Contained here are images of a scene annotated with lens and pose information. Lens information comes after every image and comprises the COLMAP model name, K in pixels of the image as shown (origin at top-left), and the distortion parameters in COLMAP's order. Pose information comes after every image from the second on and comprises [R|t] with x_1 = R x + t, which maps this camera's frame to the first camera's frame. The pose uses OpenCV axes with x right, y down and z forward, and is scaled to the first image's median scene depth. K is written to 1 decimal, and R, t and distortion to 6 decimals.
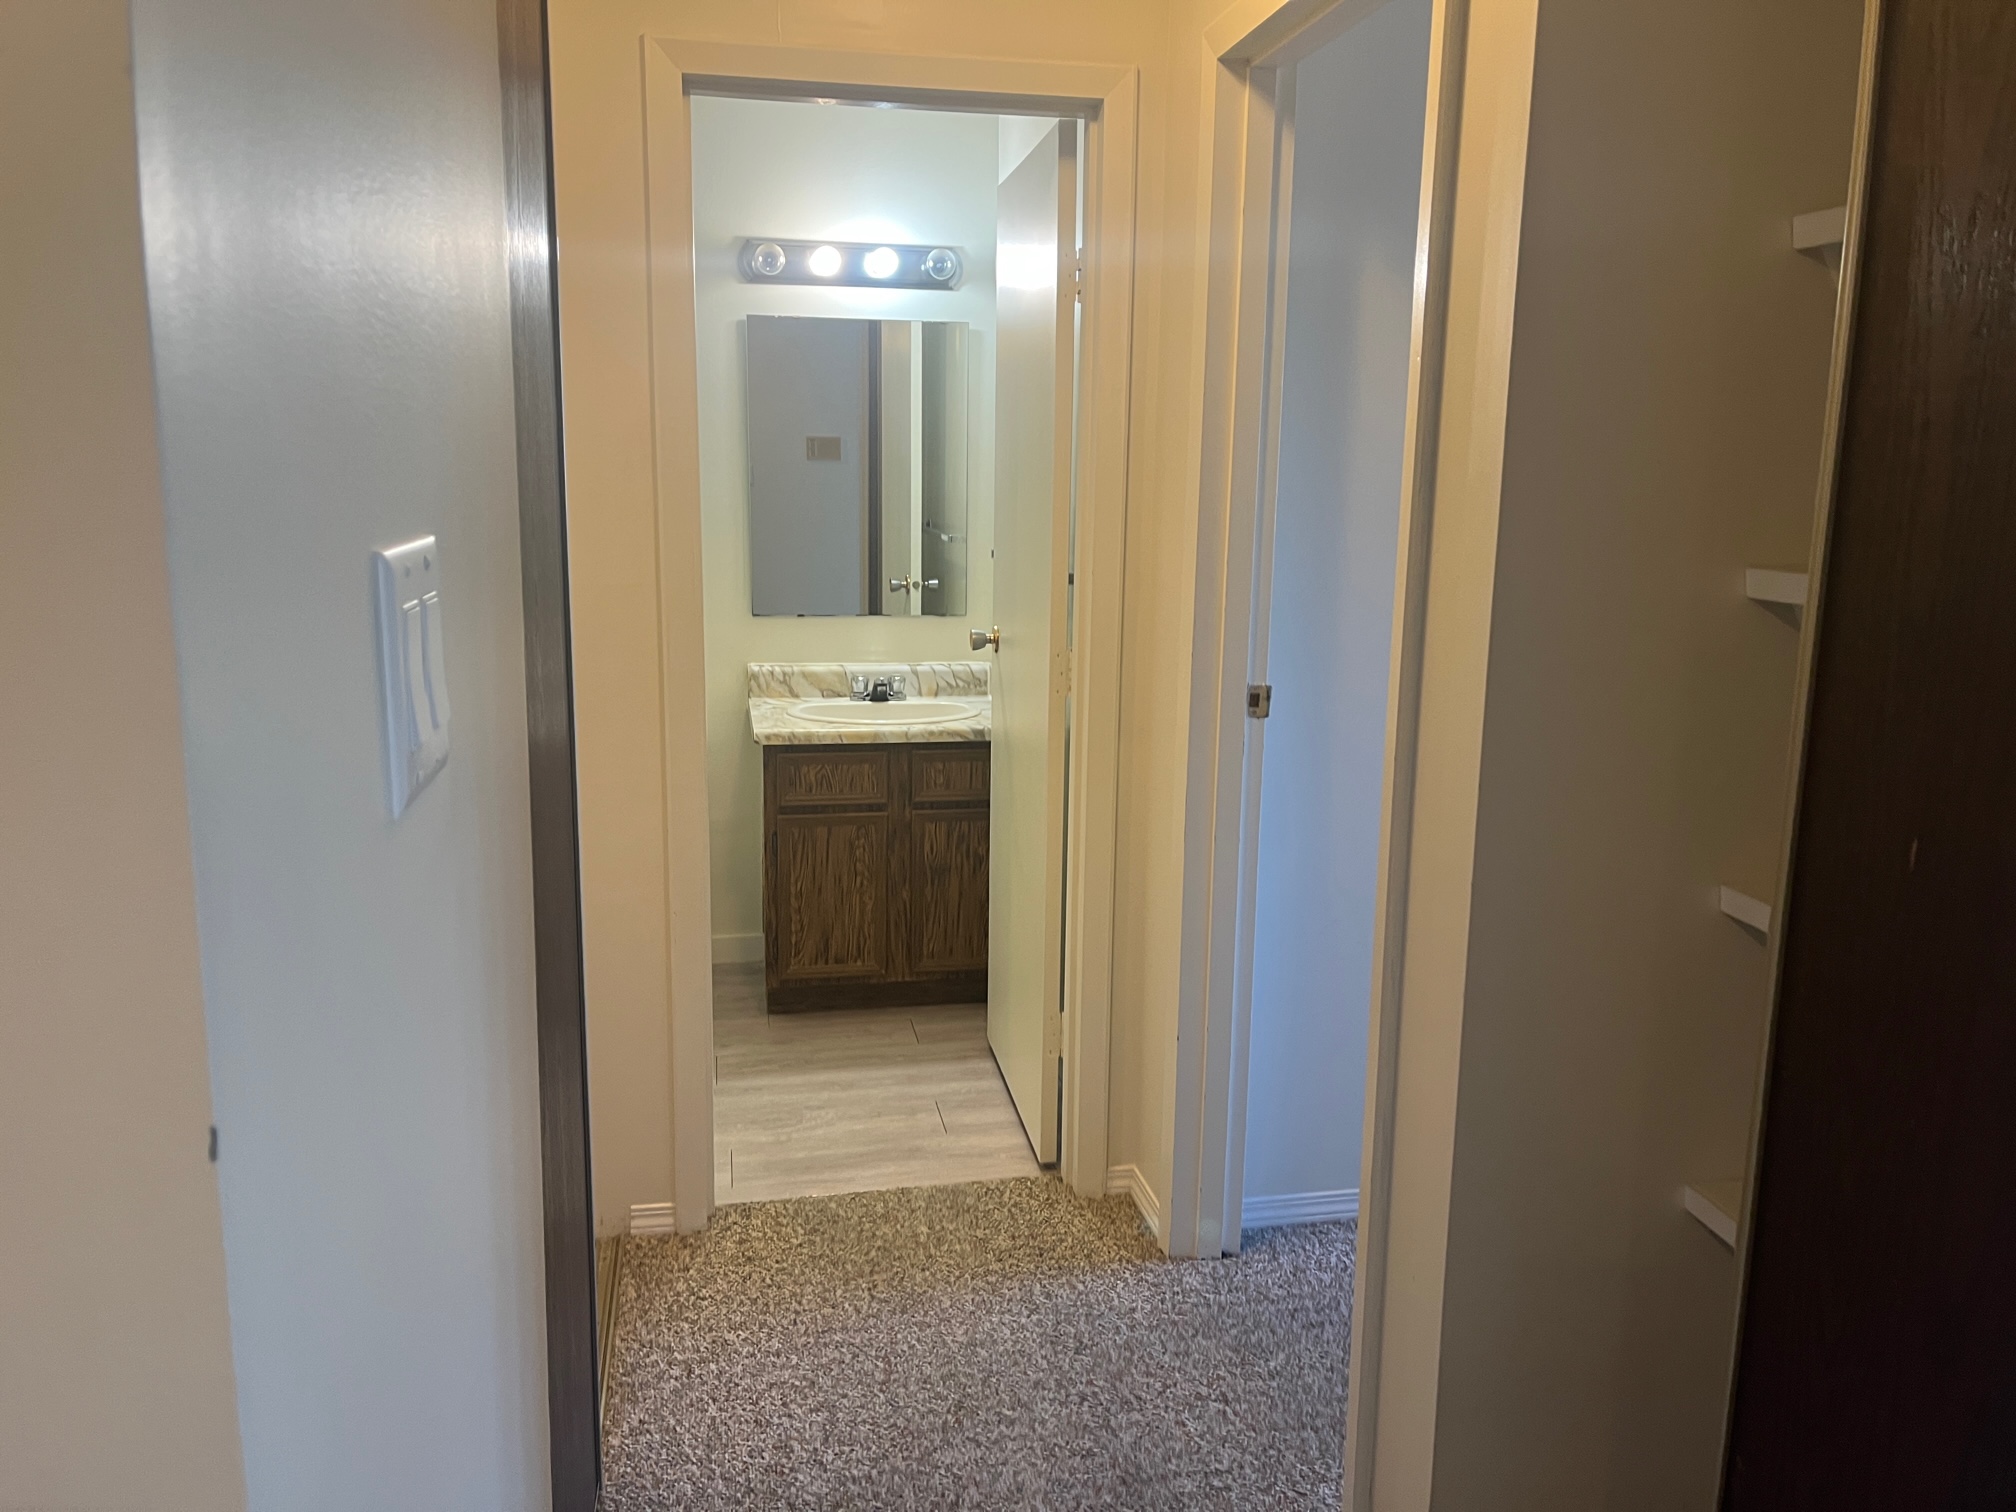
lens RADIAL K [[1532.0, 0, 1013.2], [0, 1532.0, 750.5], [0, 0, 1]] dist [0.045146, -0.024996]
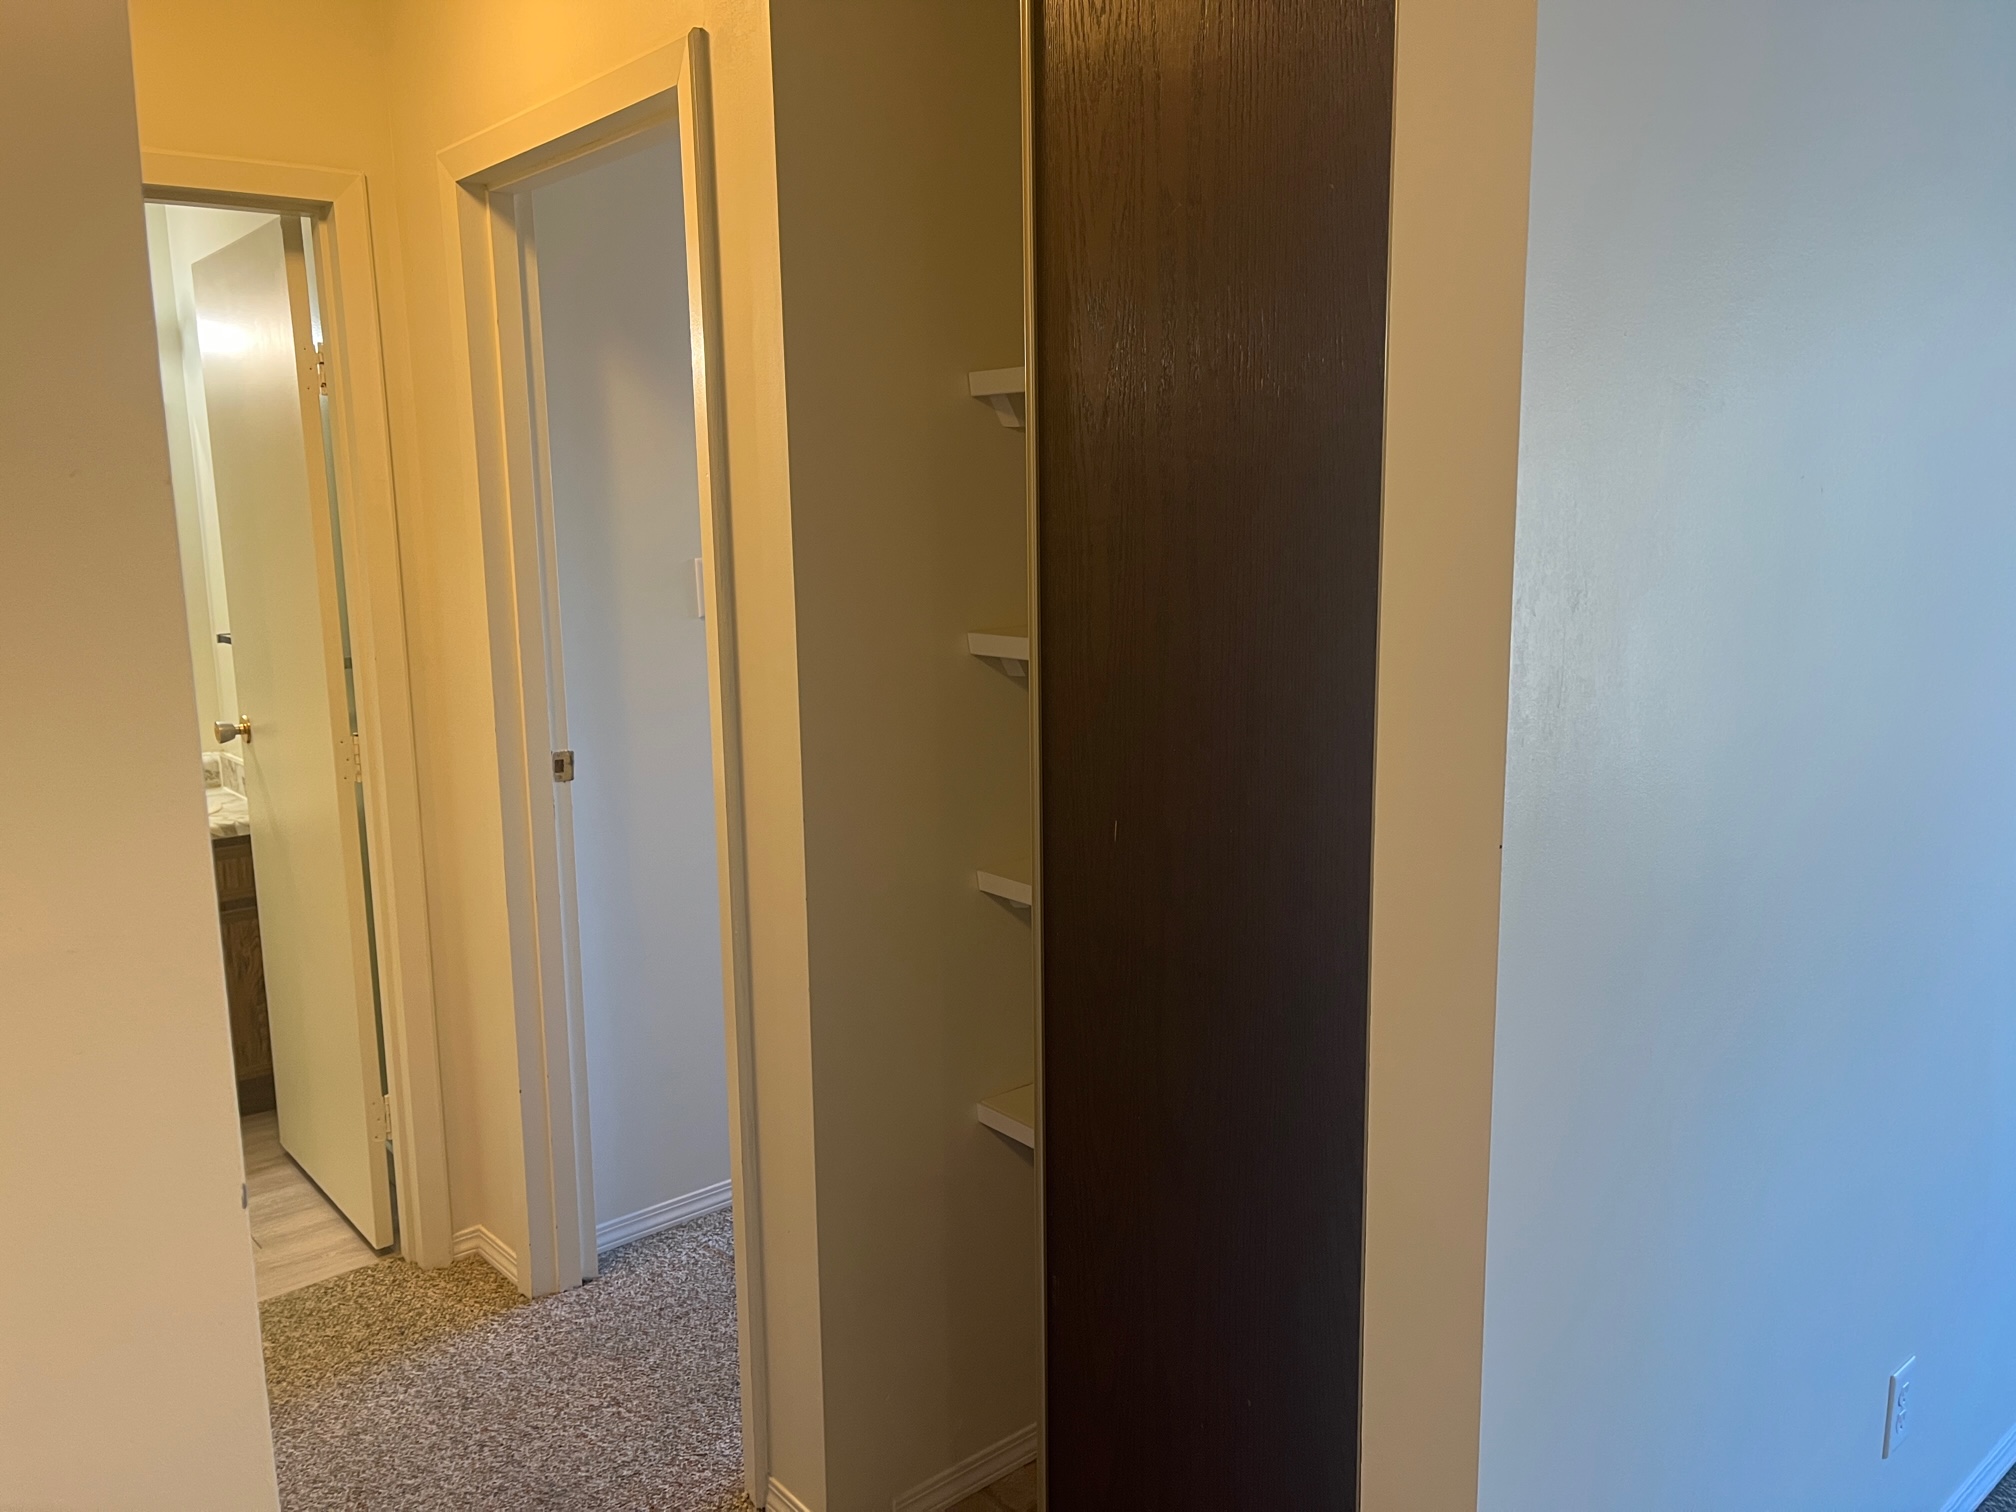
lens RADIAL K [[1532.0, 0, 1007.0], [0, 1532.0, 757.3], [0, 0, 1]] dist [0.045146, -0.024996]
pose [[0.867523, -0.107698, 0.485598, -0.095629], [0.117366, 0.993032, 0.010564, -0.013058], [-0.483353, 0.047828, 0.874118, -0.105789]]
